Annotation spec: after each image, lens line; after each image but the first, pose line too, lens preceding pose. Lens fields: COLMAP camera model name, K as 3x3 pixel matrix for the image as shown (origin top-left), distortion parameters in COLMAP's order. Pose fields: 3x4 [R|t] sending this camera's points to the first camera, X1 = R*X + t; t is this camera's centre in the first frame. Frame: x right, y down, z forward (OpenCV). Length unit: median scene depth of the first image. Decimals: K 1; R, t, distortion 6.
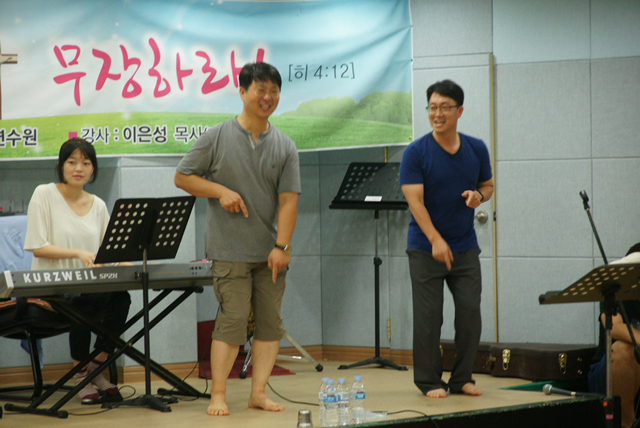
lens RADIAL K [[2125.2, 0, 320.0], [0, 2125.2, 214.0], [0, 0, 1]] dist [0.263048, 0.198298]
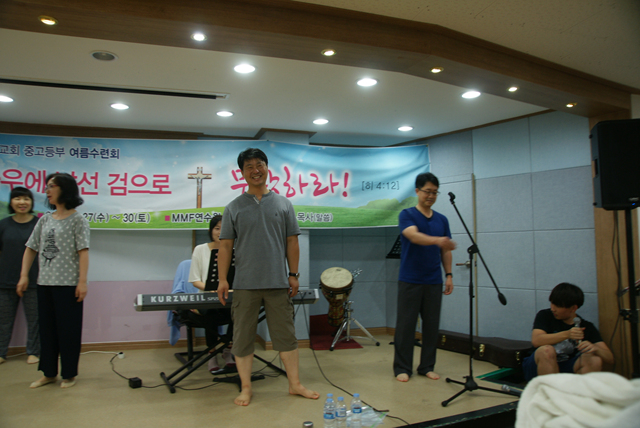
lens RADIAL K [[481.1, 0, 316.0], [0, 481.1, 213.3], [0, 0, 1]] dist [-0.128047, 0.121419]
pose [[0.967918, -0.005048, -0.251214, 0.054508], [-0.018335, 0.995714, -0.090652, -0.002711], [0.250595, 0.092350, 0.963677, 0.600514]]
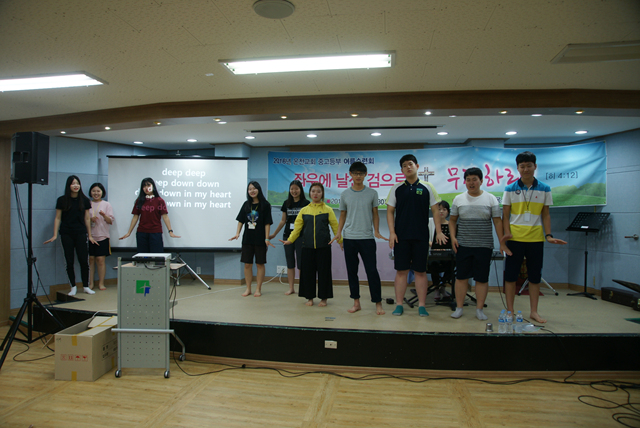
lens RADIAL K [[450.9, 0, 316.3], [0, 450.9, 214.4], [0, 0, 1]] dist [-0.137972, 0.122246]
pose [[0.753788, 0.020046, -0.656812, 0.126280], [-0.031484, 0.999488, -0.005627, -0.009745], [0.656363, 0.024921, 0.754033, 0.443983]]
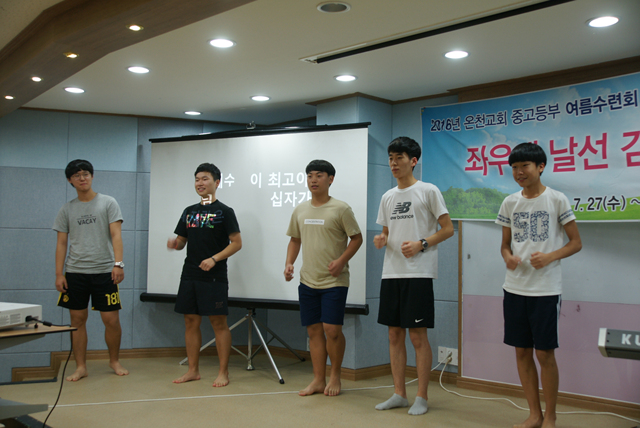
lens RADIAL K [[696.7, 0, 320.0], [0, 696.7, 214.0], [0, 0, 1]] dist [0.008252, 0.026085]
pose [[0.257509, -0.031109, -0.965775, 0.099395], [-0.035739, 0.998491, -0.041692, -0.004855], [0.965615, 0.045251, 0.256009, 0.690886]]
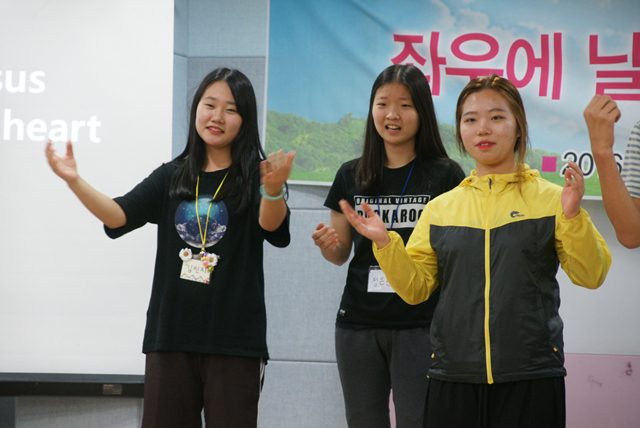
lens RADIAL K [[2154.3, 0, 320.0], [0, 2154.3, 214.0], [0, 0, 1]] dist [0.208712, 2.210334]
pose [[0.696709, 0.021861, -0.717021, 0.139617], [-0.040521, 0.999139, -0.008911, -0.008804], [0.716209, 0.035262, 0.696995, 0.431606]]
